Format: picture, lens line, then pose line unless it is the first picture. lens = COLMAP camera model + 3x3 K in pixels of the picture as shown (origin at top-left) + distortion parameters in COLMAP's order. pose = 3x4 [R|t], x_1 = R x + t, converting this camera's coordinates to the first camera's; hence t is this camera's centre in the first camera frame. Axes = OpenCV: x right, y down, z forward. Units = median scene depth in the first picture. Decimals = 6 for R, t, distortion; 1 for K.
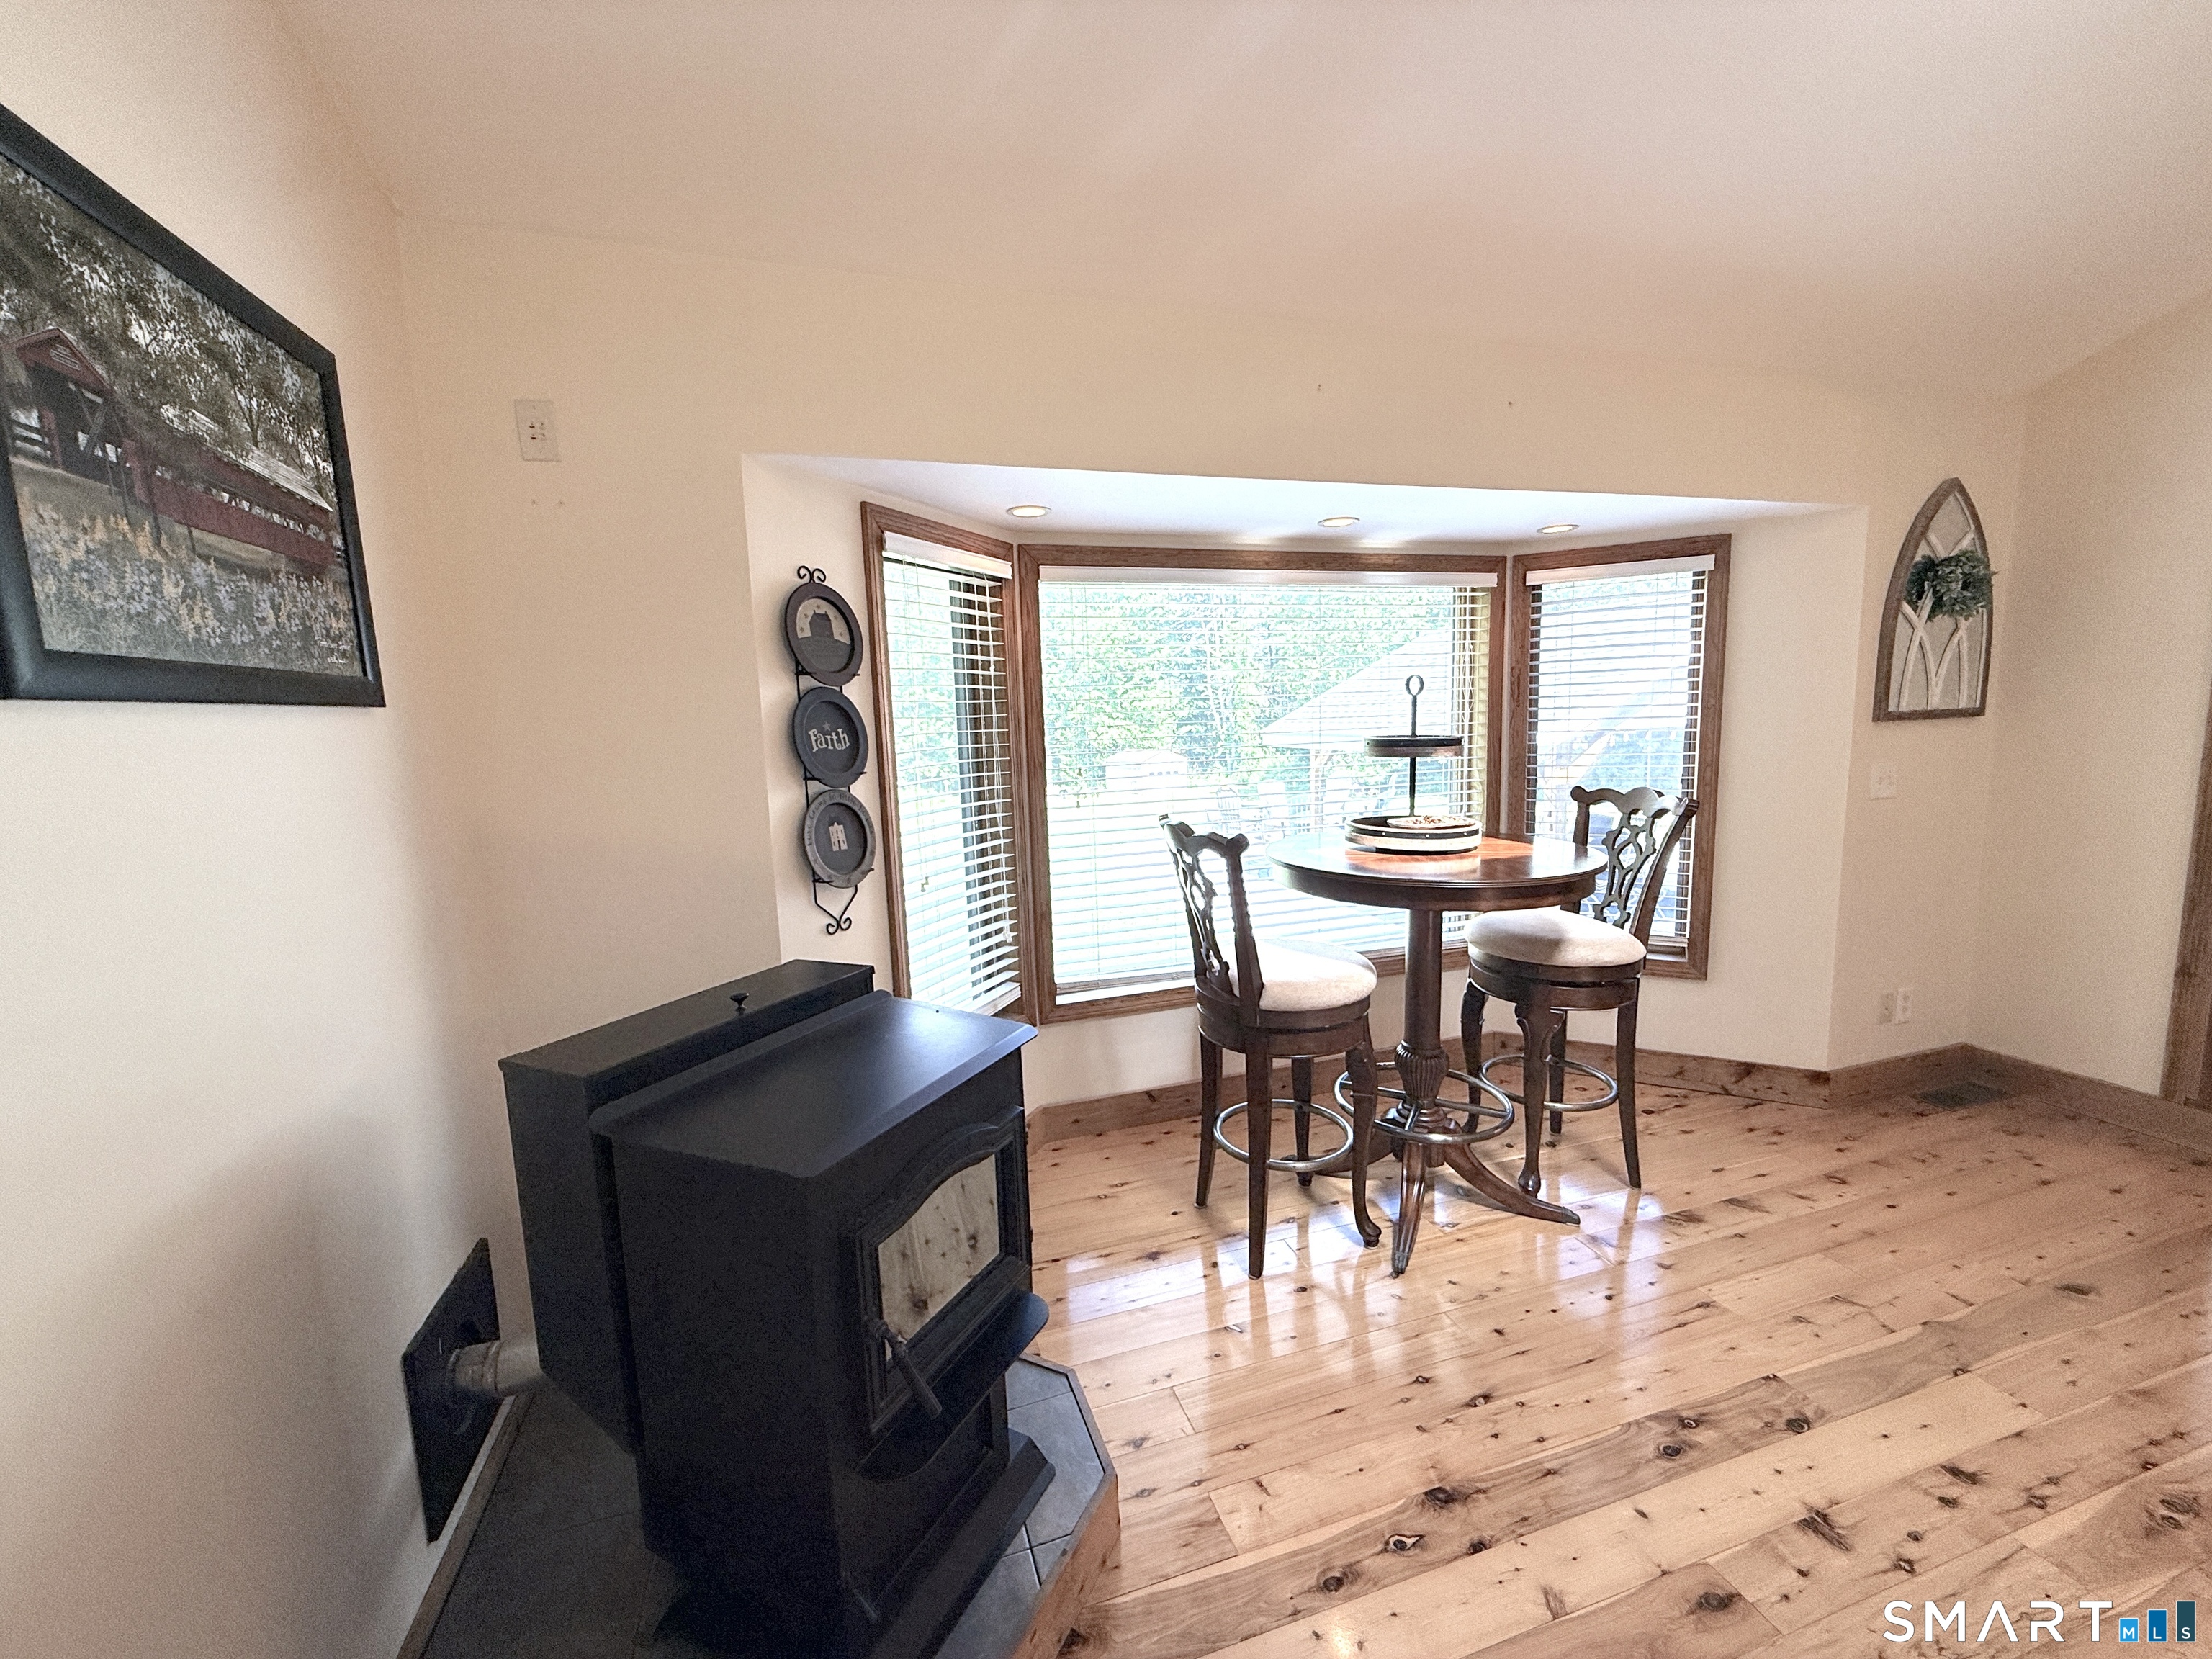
lens RADIAL K [[881.7, 0, 1095.4], [0, 881.7, 827.8], [0, 0, 1]] dist [0.001326, -0.000371]
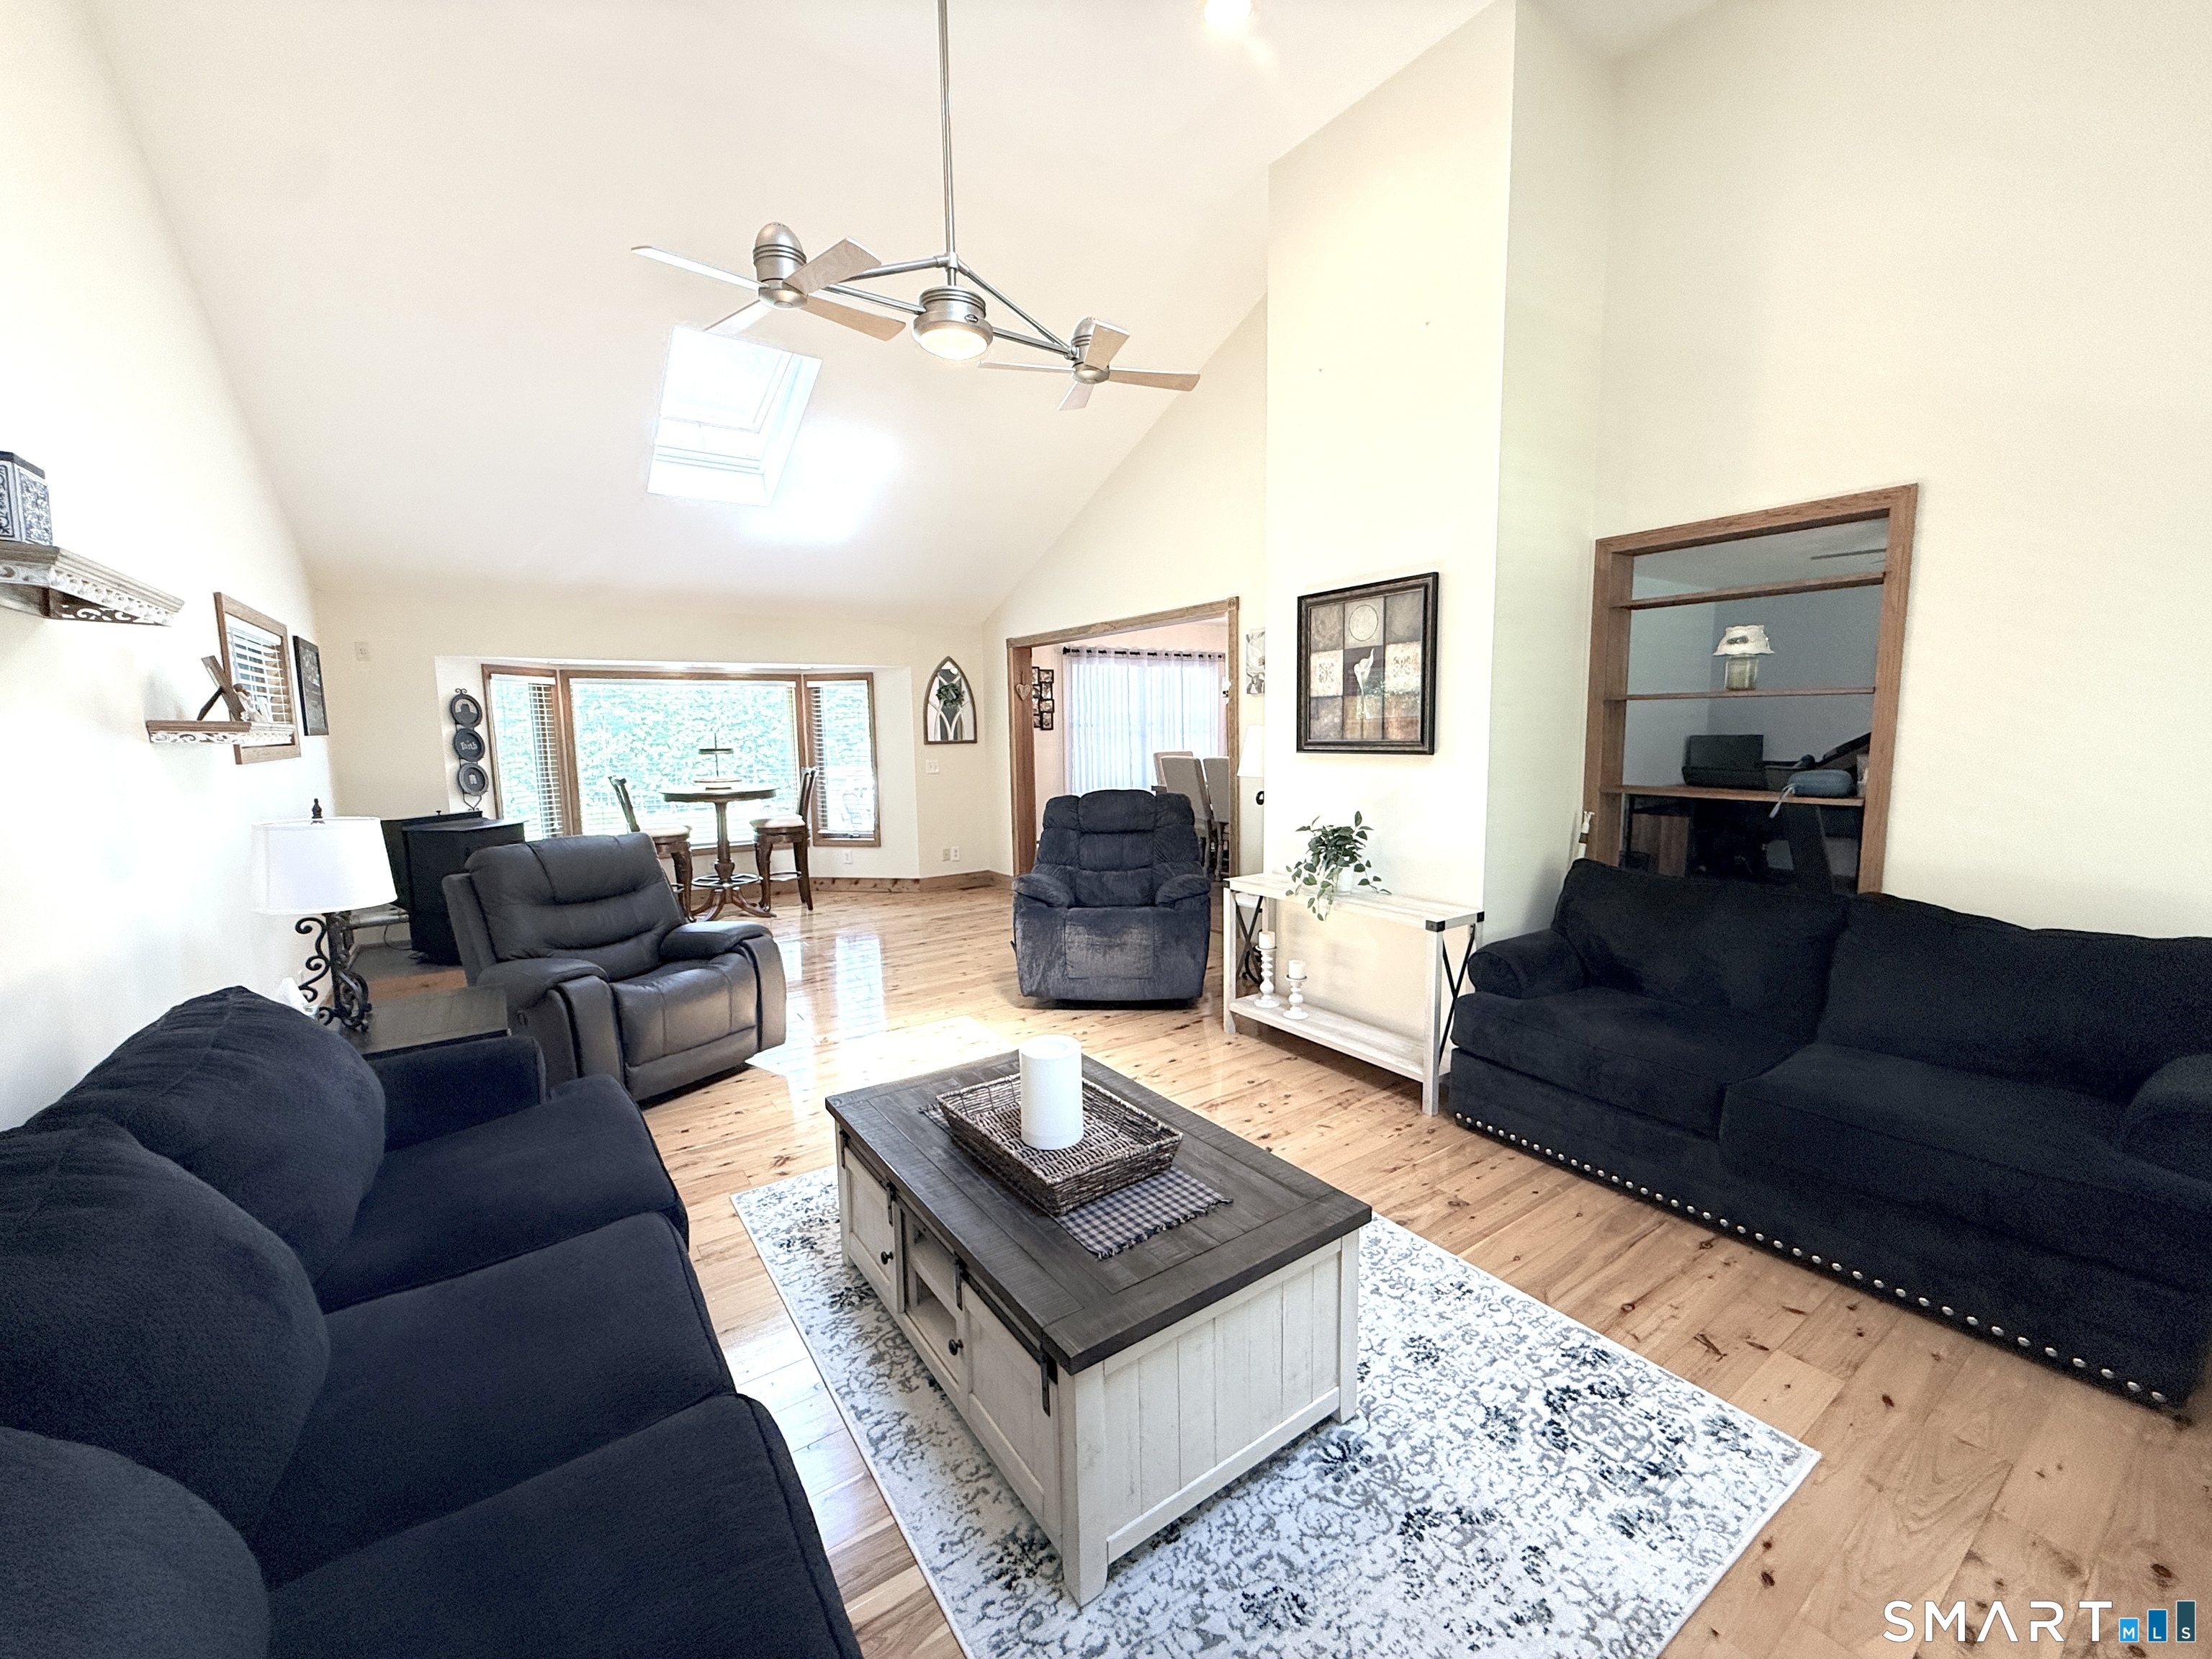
lens RADIAL K [[881.7, 0, 1098.2], [0, 881.7, 828.5], [0, 0, 1]] dist [0.001326, -0.000371]
pose [[0.956562, -0.014603, 0.291163, 0.843522], [0.020415, 0.999648, -0.016932, 0.267274], [-0.290813, 0.022141, 0.956524, -2.417636]]
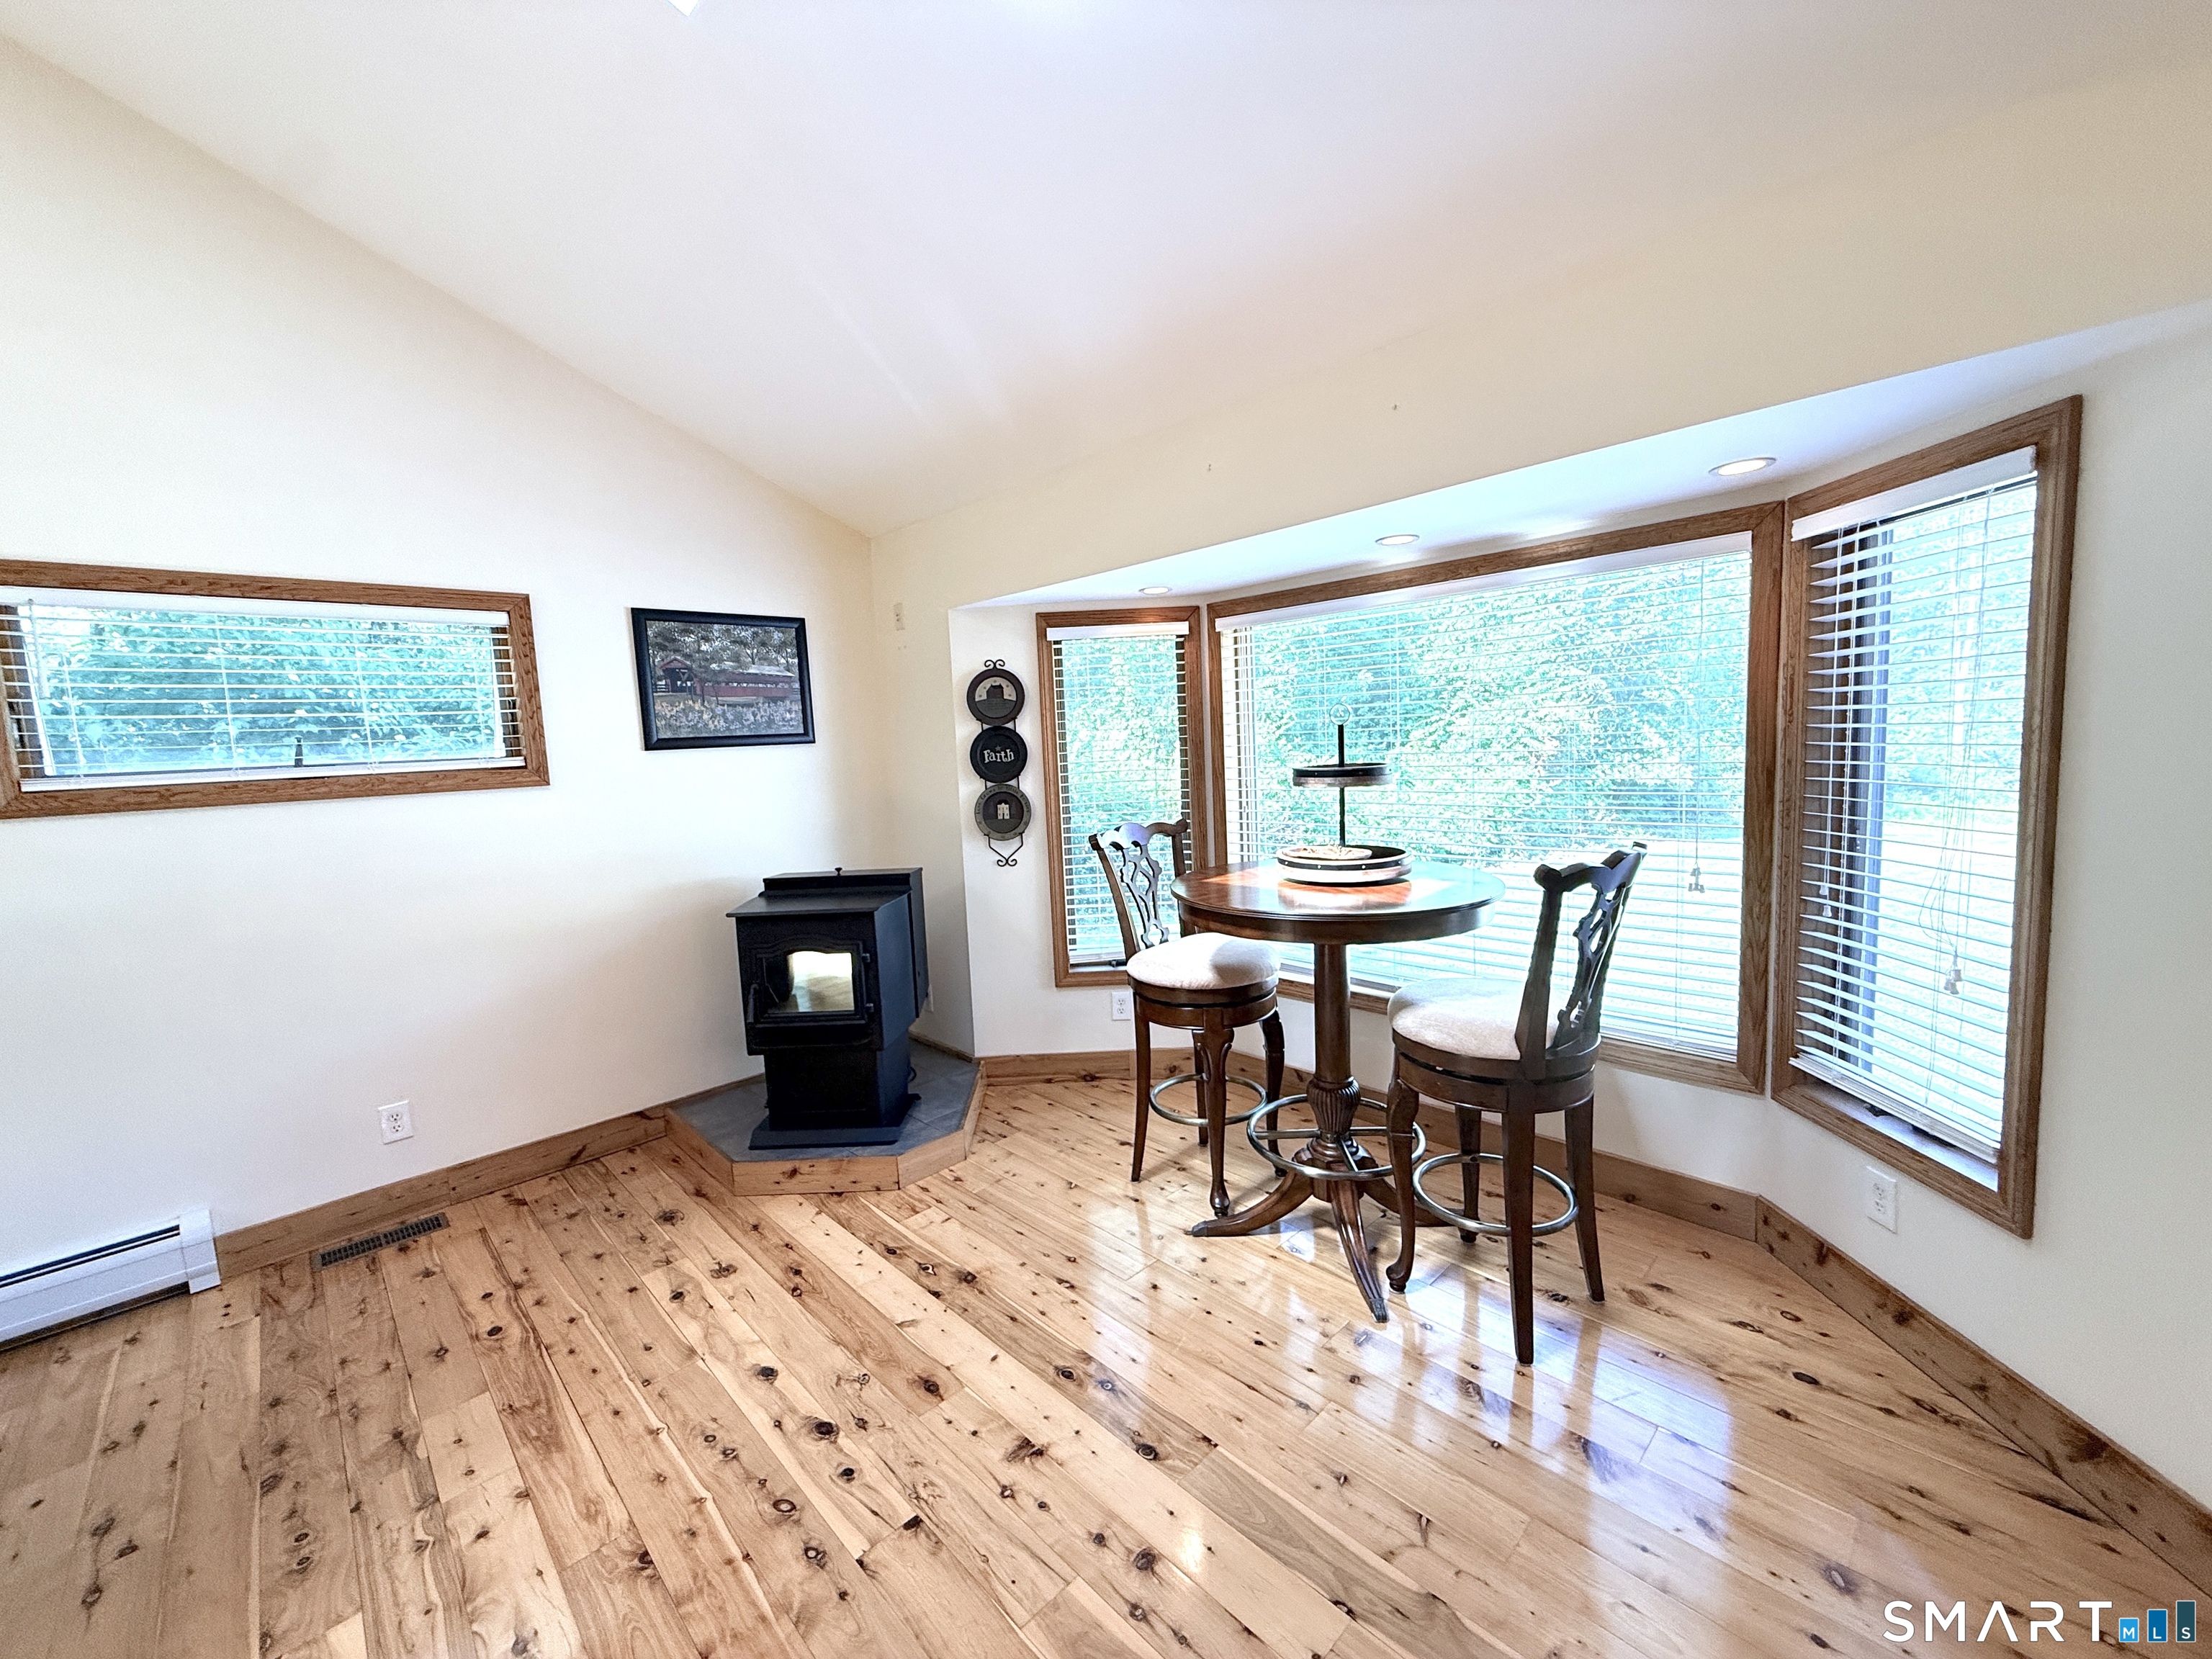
lens RADIAL K [[881.7, 0, 1097.8], [0, 881.7, 827.6], [0, 0, 1]] dist [0.001326, -0.000371]
pose [[0.445100, 0.101574, -0.889702, 1.354700], [-0.085223, 0.993841, 0.070827, -0.097268], [0.891416, 0.044298, 0.451015, 0.378285]]
